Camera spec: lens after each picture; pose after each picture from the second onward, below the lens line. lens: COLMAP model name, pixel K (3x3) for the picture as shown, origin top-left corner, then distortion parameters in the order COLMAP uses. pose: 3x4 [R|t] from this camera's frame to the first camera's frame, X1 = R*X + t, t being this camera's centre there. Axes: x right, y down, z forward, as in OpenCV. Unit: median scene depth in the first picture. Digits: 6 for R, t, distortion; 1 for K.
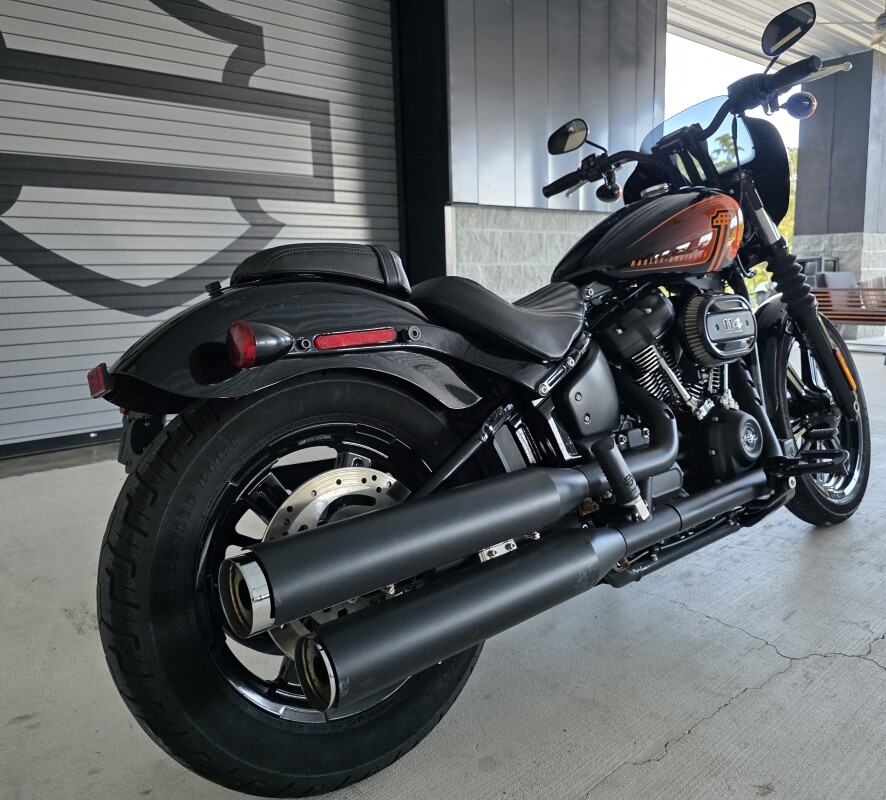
lens RADIAL K [[768.4, 0, 443.0], [0, 768.4, 400.0], [0, 0, 1]] dist [0.061158, -0.055641]
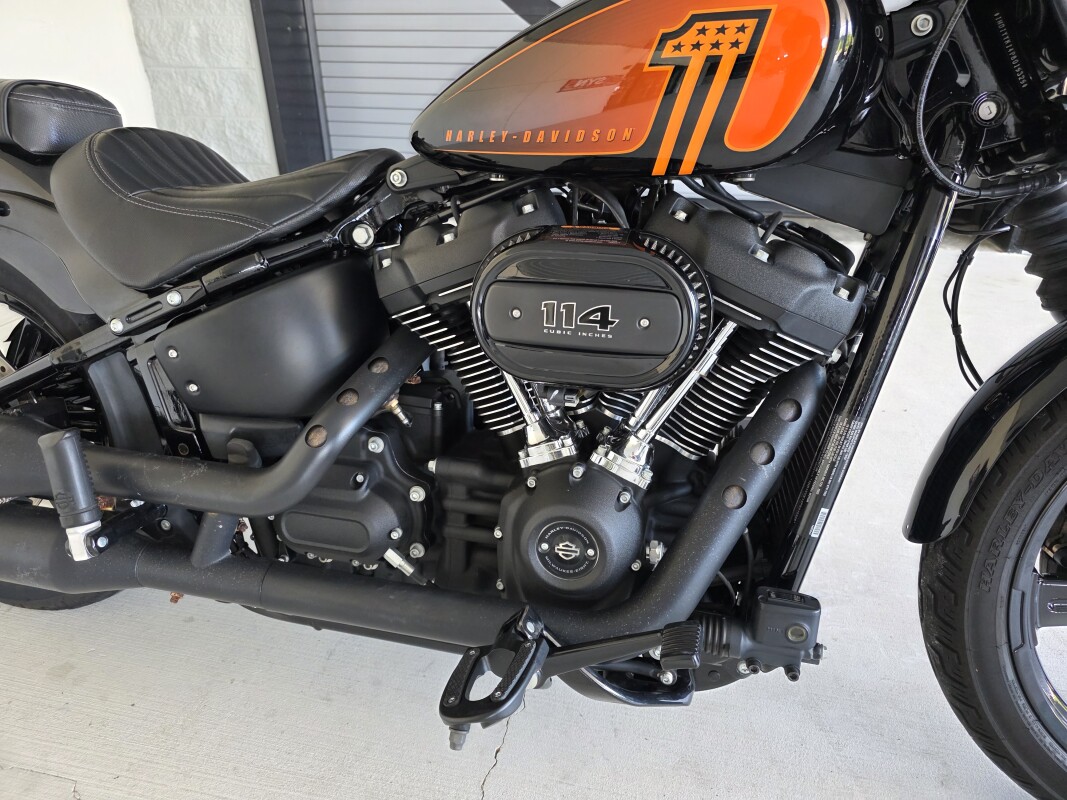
lens RADIAL K [[753.1, 0, 533.5], [0, 753.1, 400.0], [0, 0, 1]] dist [0.003721, 0.000809]
pose [[0.557590, 0.411740, -0.720808, 0.317425], [-0.128339, 0.900639, 0.415185, -0.105564], [0.820135, -0.138995, 0.555030, 0.341823]]
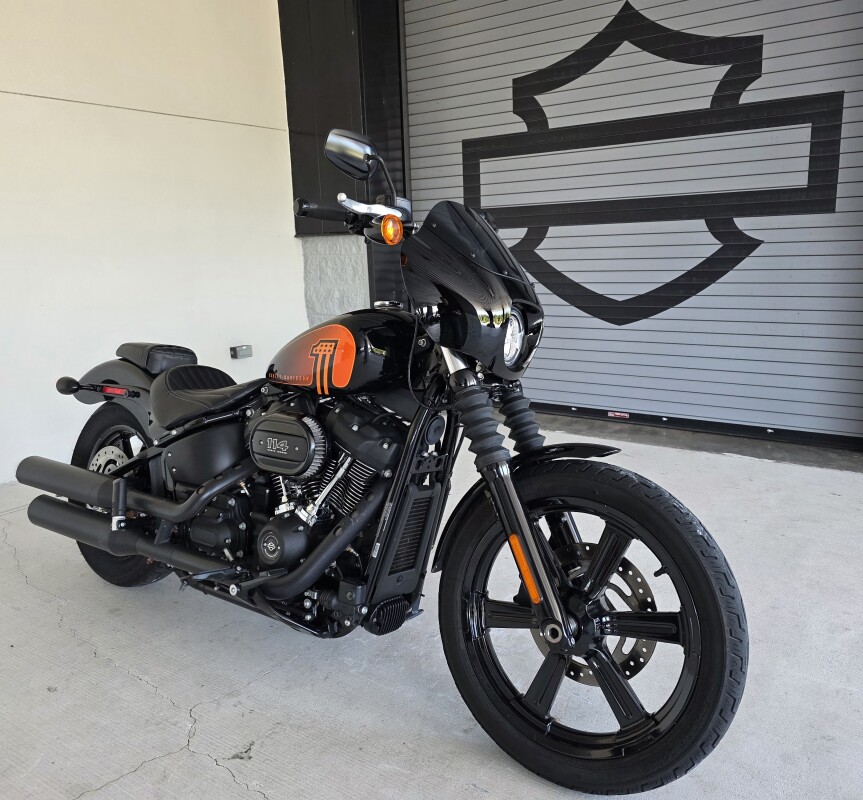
lens RADIAL K [[731.8, 0, 431.5], [0, 731.8, 400.0], [0, 0, 1]] dist [0.013017, -0.000973]
pose [[0.213986, 0.222851, -0.951077, 0.655438], [-0.119547, 0.972285, 0.200923, -0.185742], [0.969494, 0.070703, 0.234697, 0.445577]]
